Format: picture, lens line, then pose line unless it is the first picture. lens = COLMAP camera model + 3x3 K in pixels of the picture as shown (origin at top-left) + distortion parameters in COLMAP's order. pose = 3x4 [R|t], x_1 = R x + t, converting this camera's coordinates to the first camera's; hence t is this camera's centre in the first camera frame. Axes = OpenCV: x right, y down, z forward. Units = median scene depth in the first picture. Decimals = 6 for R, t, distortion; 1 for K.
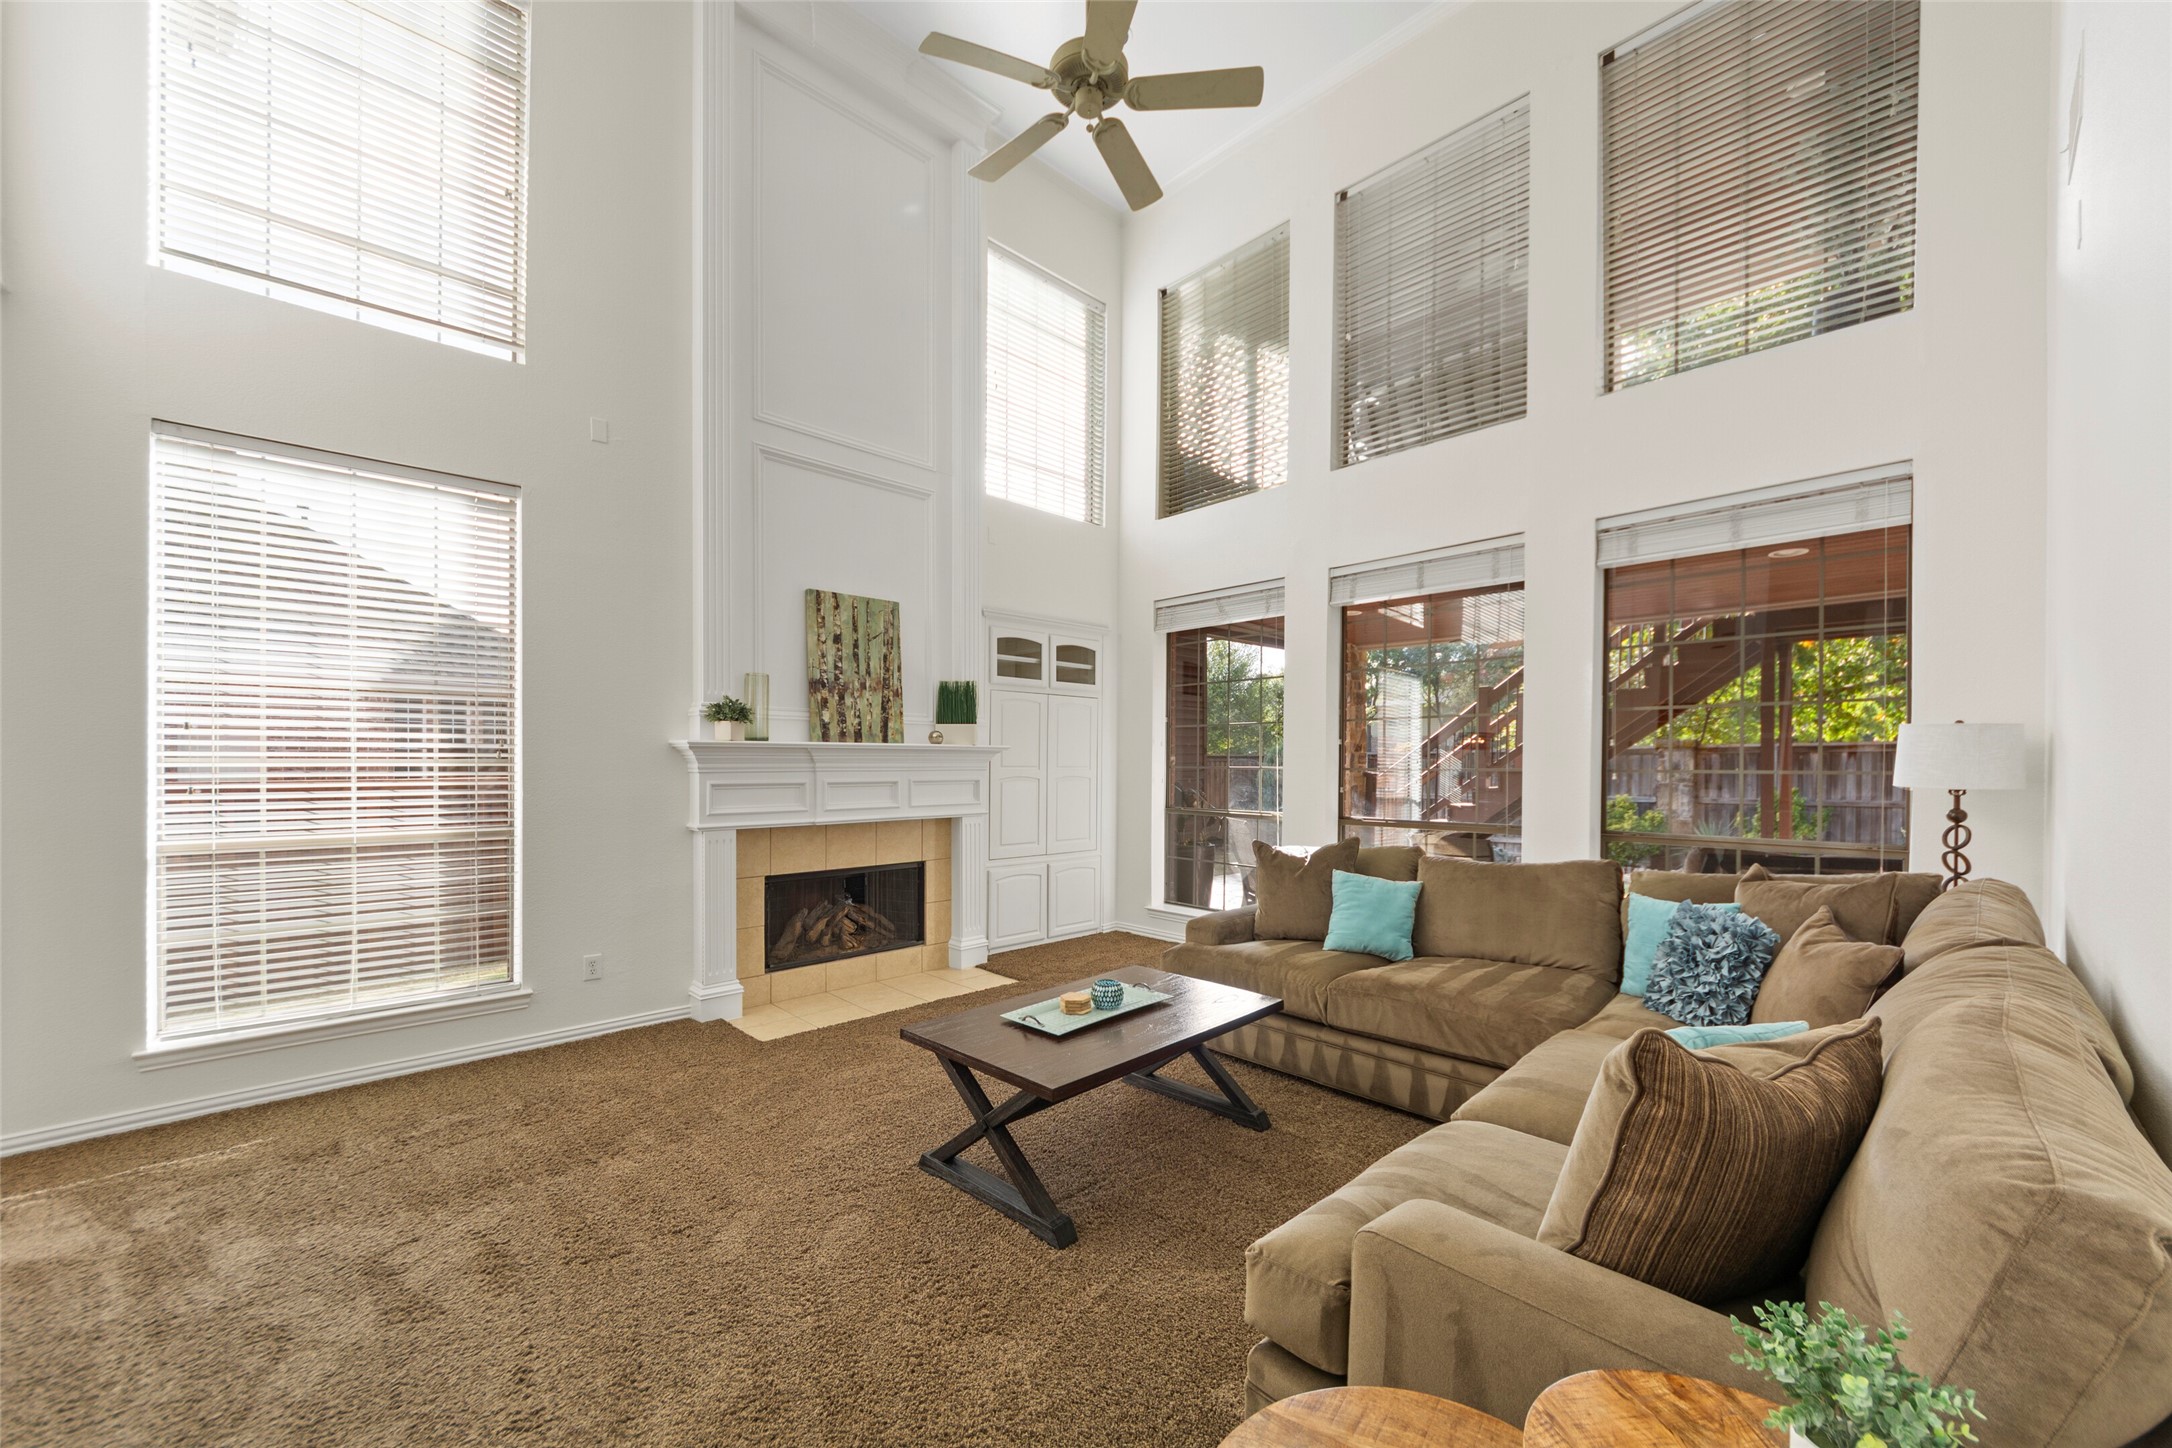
lens RADIAL K [[819.0, 0, 1096.9], [0, 819.0, 765.9], [0, 0, 1]] dist [-0.004122, -0.000498]
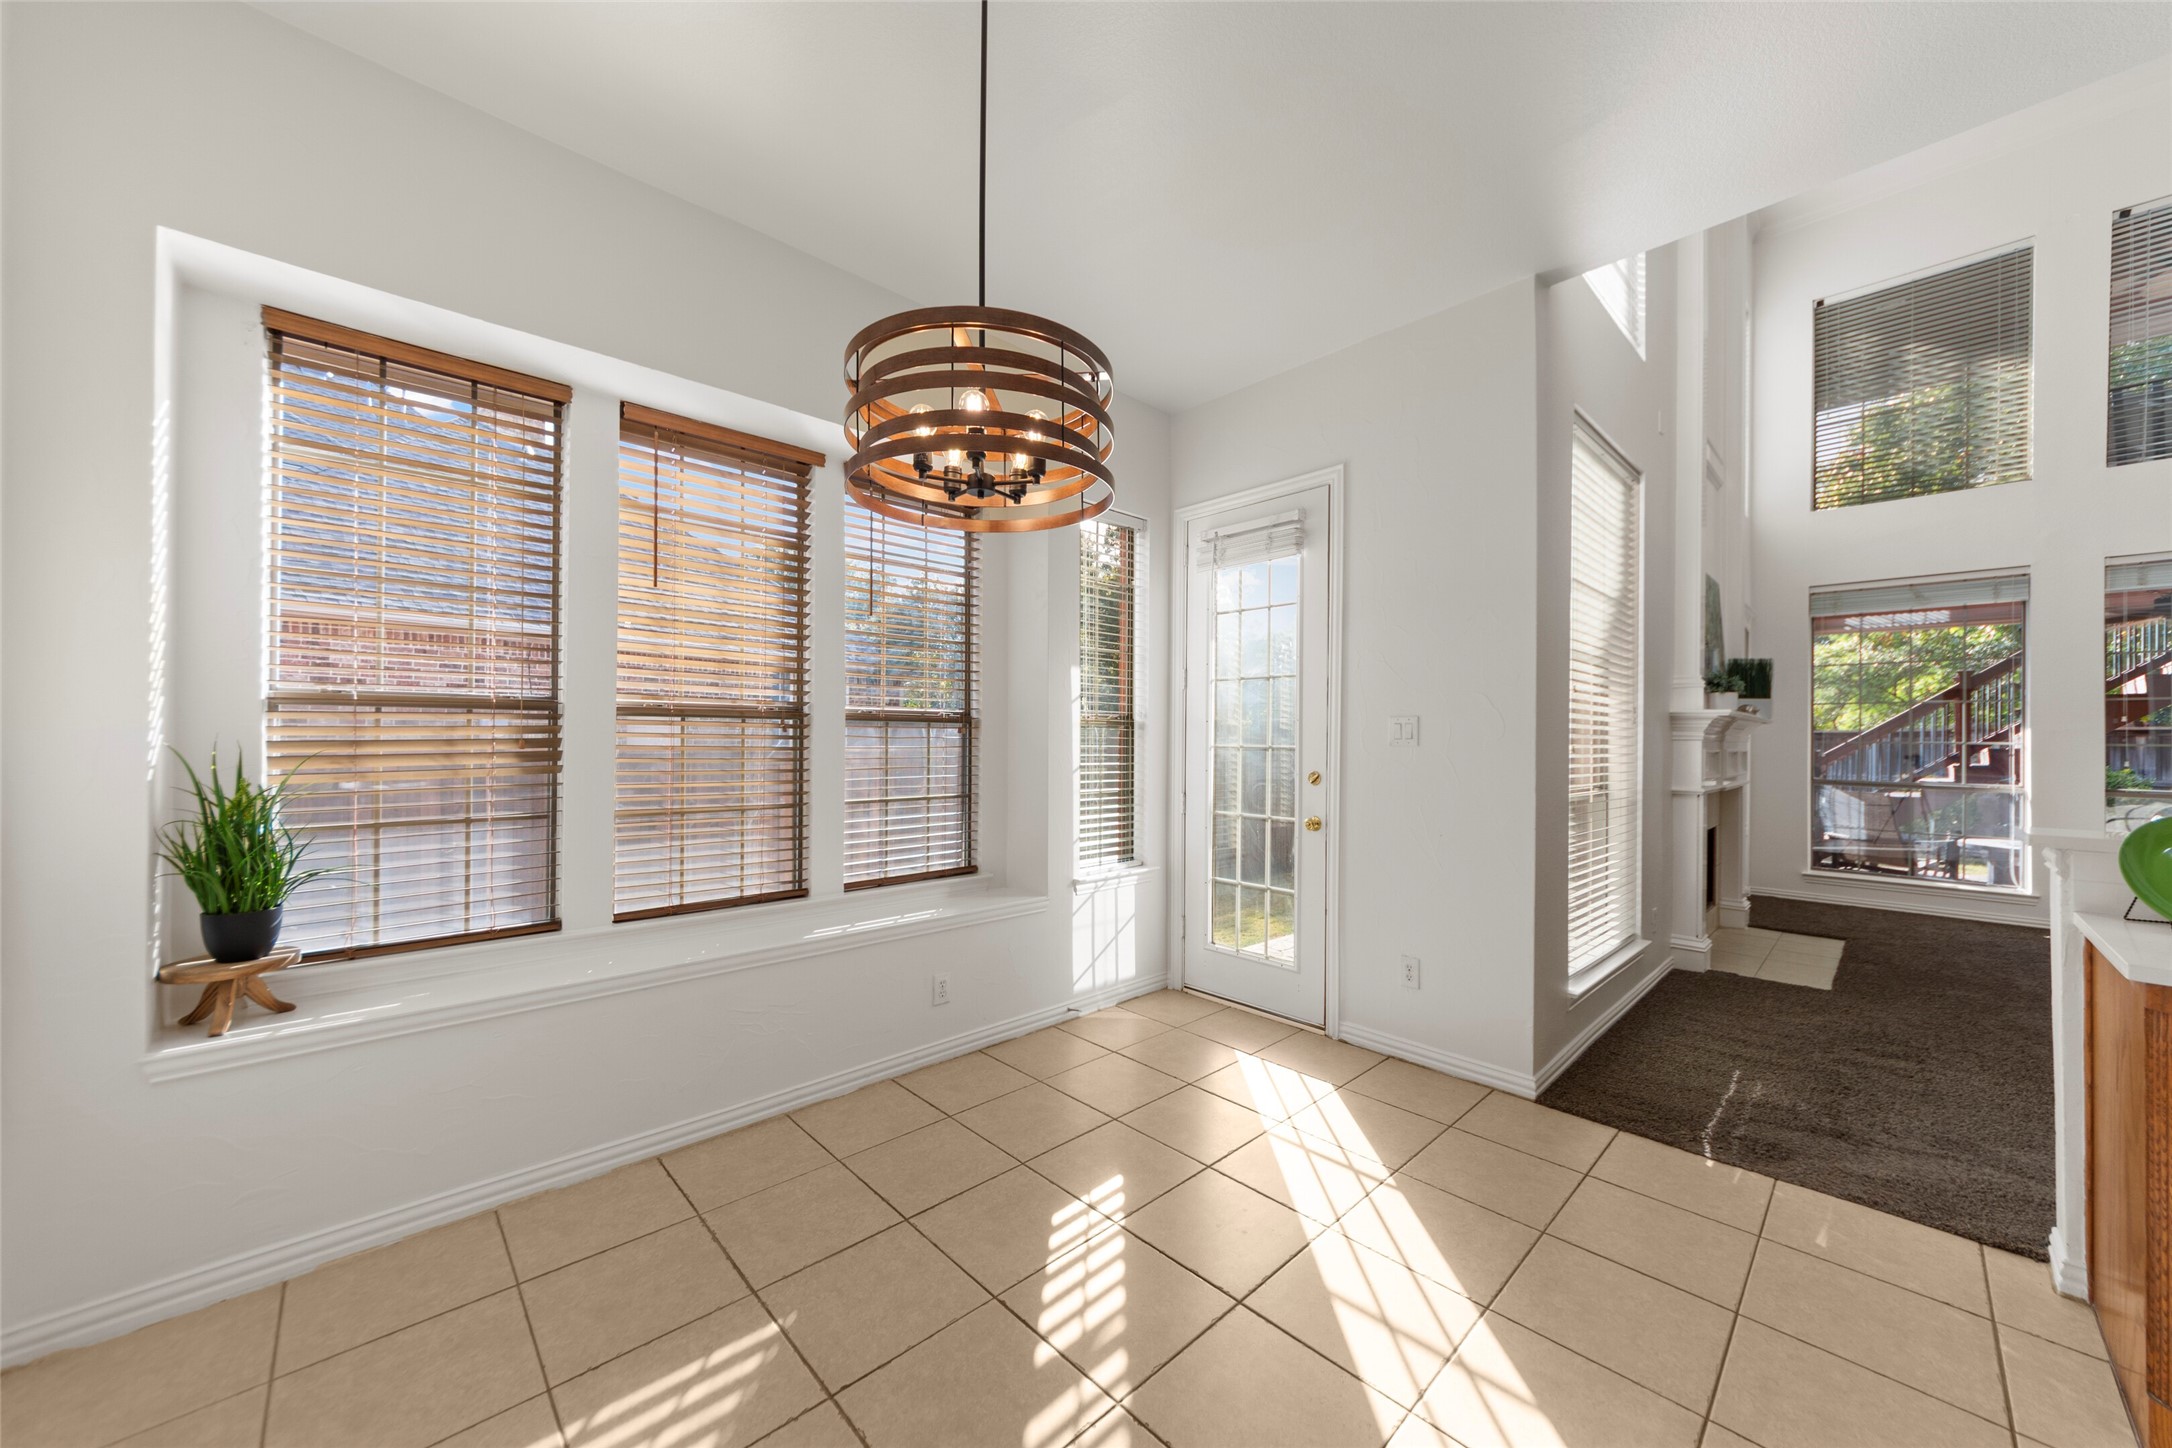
lens RADIAL K [[783.6, 0, 1096.9], [0, 783.6, 731.9], [0, 0, 1]] dist [-0.006219, 0.002298]
pose [[0.999943, 0.010689, -0.000531, -1.062979], [-0.010697, 0.999797, -0.017099, 0.019286], [0.000348, 0.017104, 0.999854, -0.019783]]
